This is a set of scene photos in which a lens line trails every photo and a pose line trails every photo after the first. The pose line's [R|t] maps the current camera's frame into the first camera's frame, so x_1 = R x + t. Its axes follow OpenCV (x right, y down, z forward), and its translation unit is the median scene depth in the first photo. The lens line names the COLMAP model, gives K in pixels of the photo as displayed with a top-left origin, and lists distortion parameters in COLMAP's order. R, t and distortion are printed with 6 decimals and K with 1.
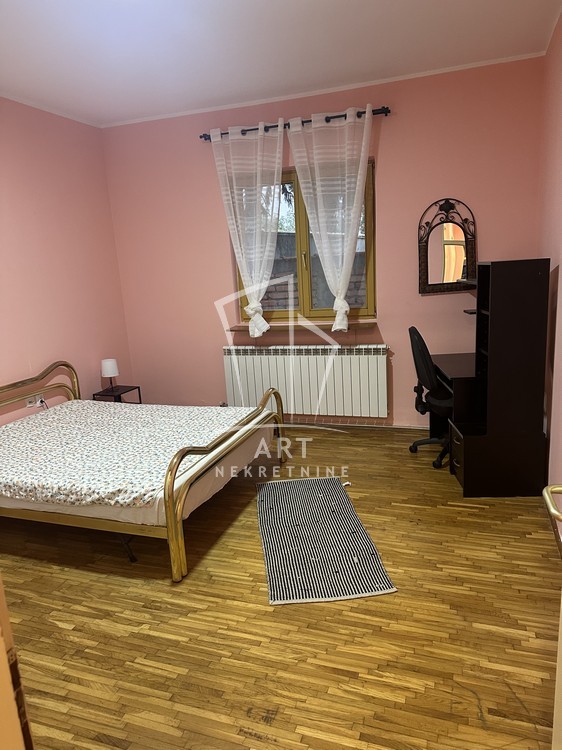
lens RADIAL K [[522.4, 0, 284.1], [0, 522.4, 378.9], [0, 0, 1]] dist [0.056067, -0.071820]
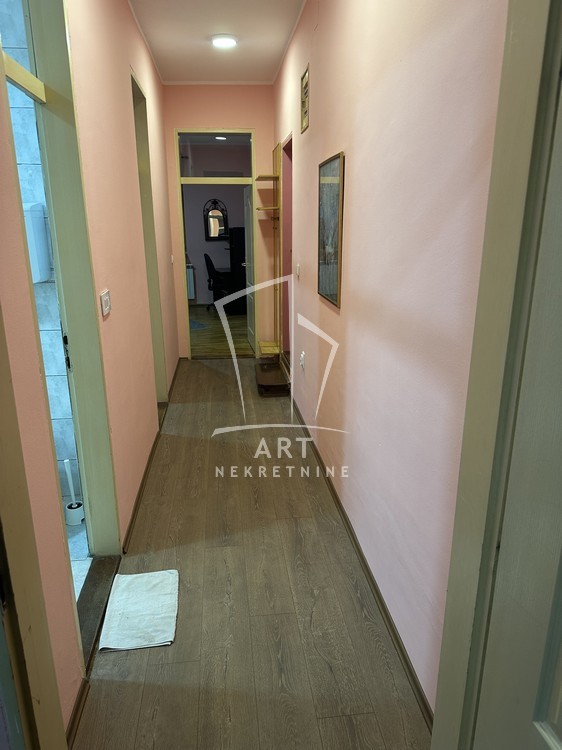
lens RADIAL K [[522.4, 0, 284.1], [0, 522.4, 378.9], [0, 0, 1]] dist [0.056067, -0.071820]
pose [[0.901148, -0.076904, 0.426637, -0.453422], [0.050214, 0.996032, 0.073479, 0.284494], [-0.430595, -0.044792, 0.901433, -1.225247]]
